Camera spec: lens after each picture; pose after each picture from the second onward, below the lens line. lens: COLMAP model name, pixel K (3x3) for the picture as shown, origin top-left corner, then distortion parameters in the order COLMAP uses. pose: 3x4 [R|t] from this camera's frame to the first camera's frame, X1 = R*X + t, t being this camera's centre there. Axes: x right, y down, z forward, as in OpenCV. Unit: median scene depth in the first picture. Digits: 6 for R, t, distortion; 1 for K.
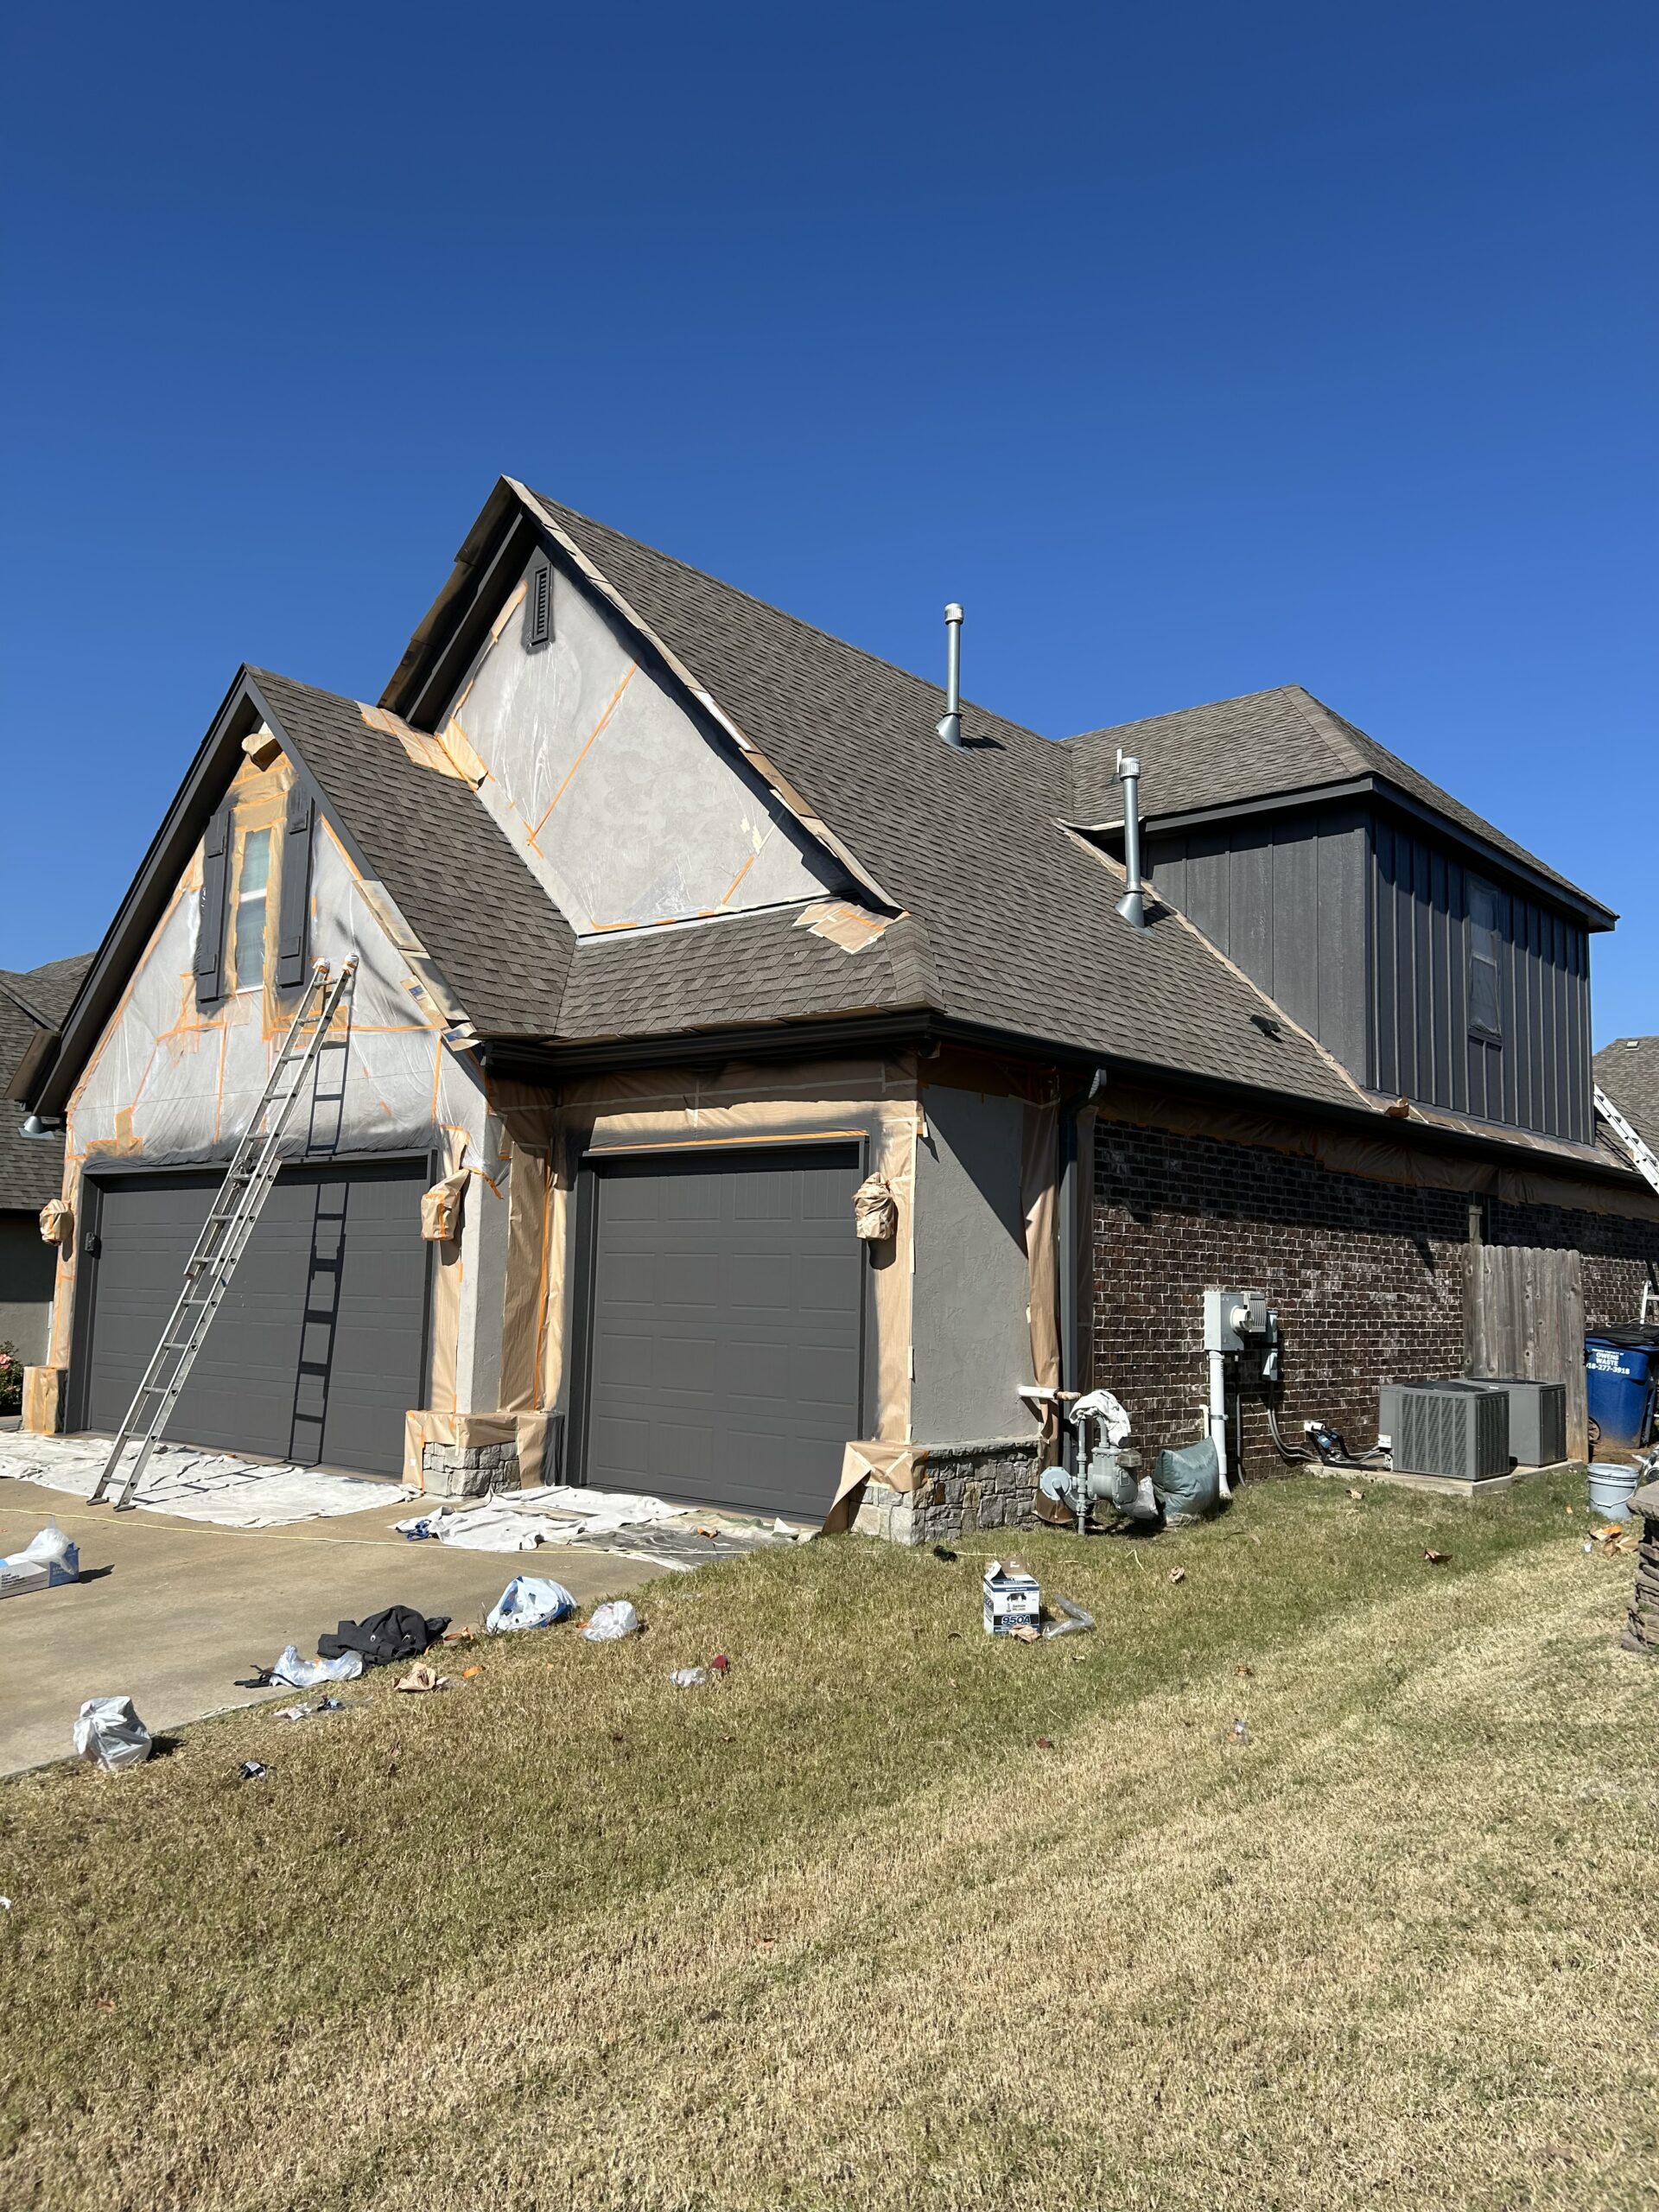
lens RADIAL K [[1688.1, 0, 829.5], [0, 1688.1, 1106.0], [0, 0, 1]] dist [-0.001123, -0.001515]
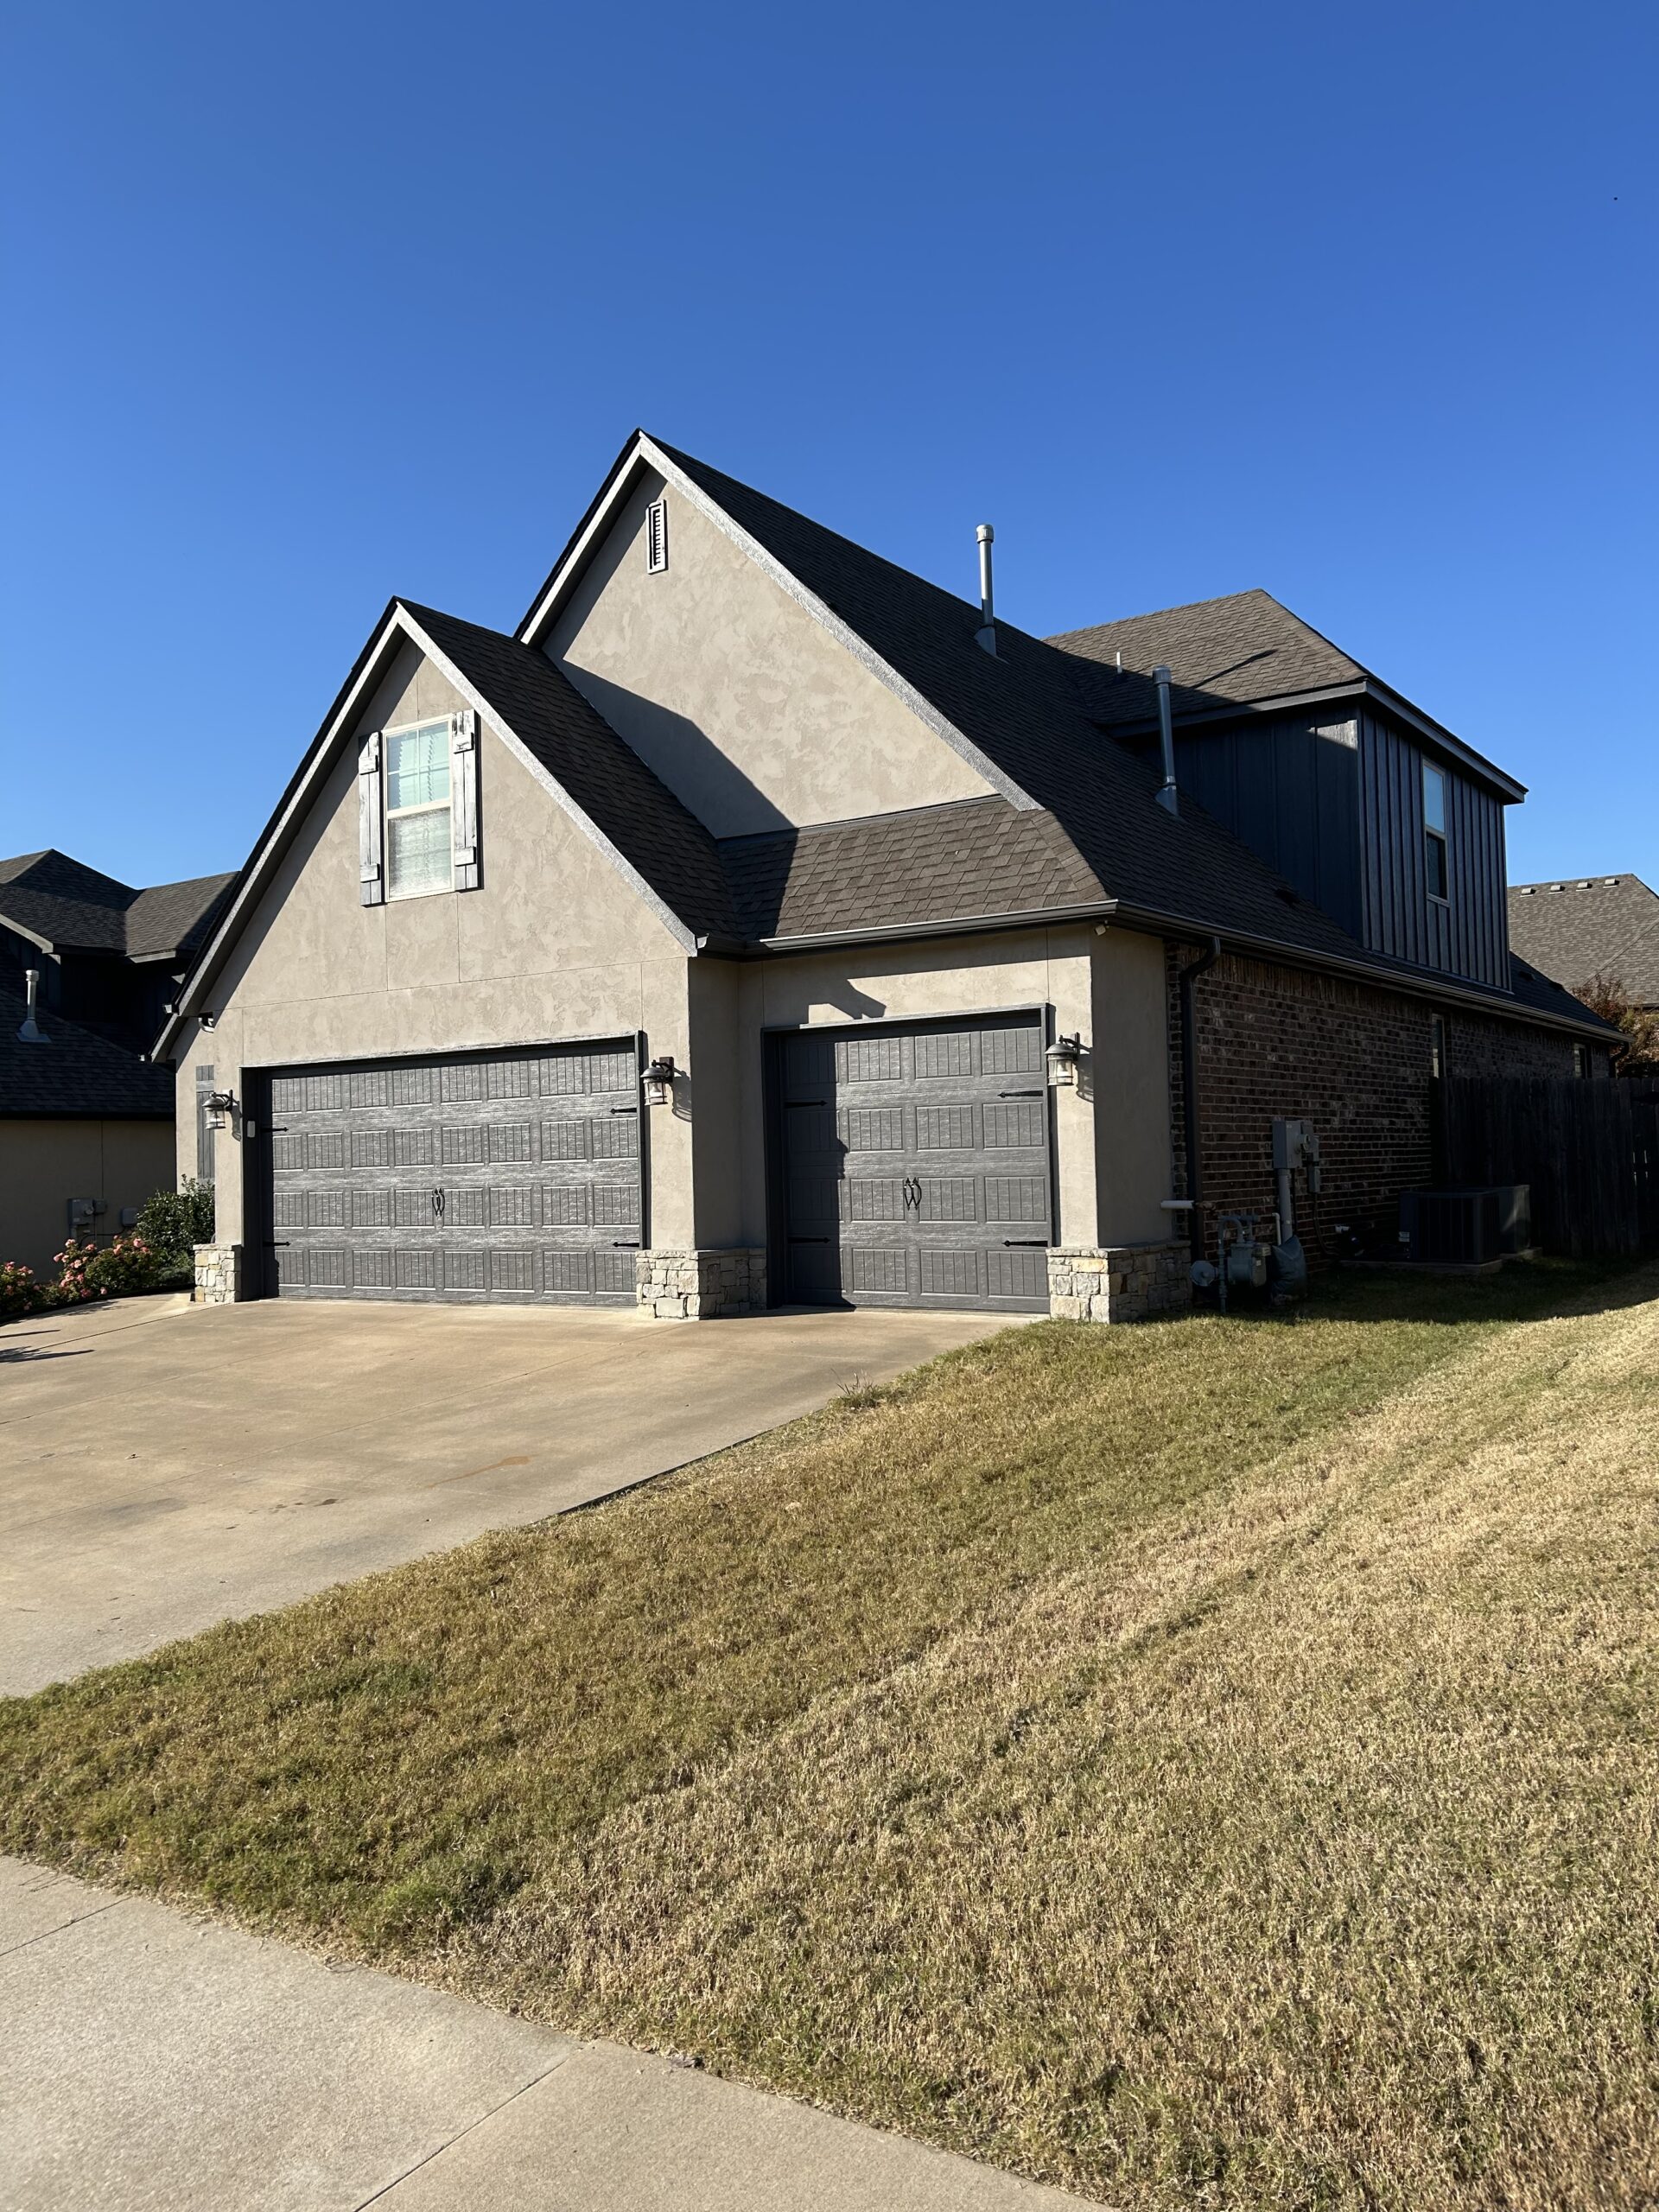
lens RADIAL K [[1688.1, 0, 829.5], [0, 1688.1, 1106.0], [0, 0, 1]] dist [-0.001123, -0.001515]
pose [[0.993413, -0.043683, 0.105938, -0.204878], [0.035338, 0.996215, 0.079414, -0.008184], [-0.109006, -0.075147, 0.991197, -0.157938]]
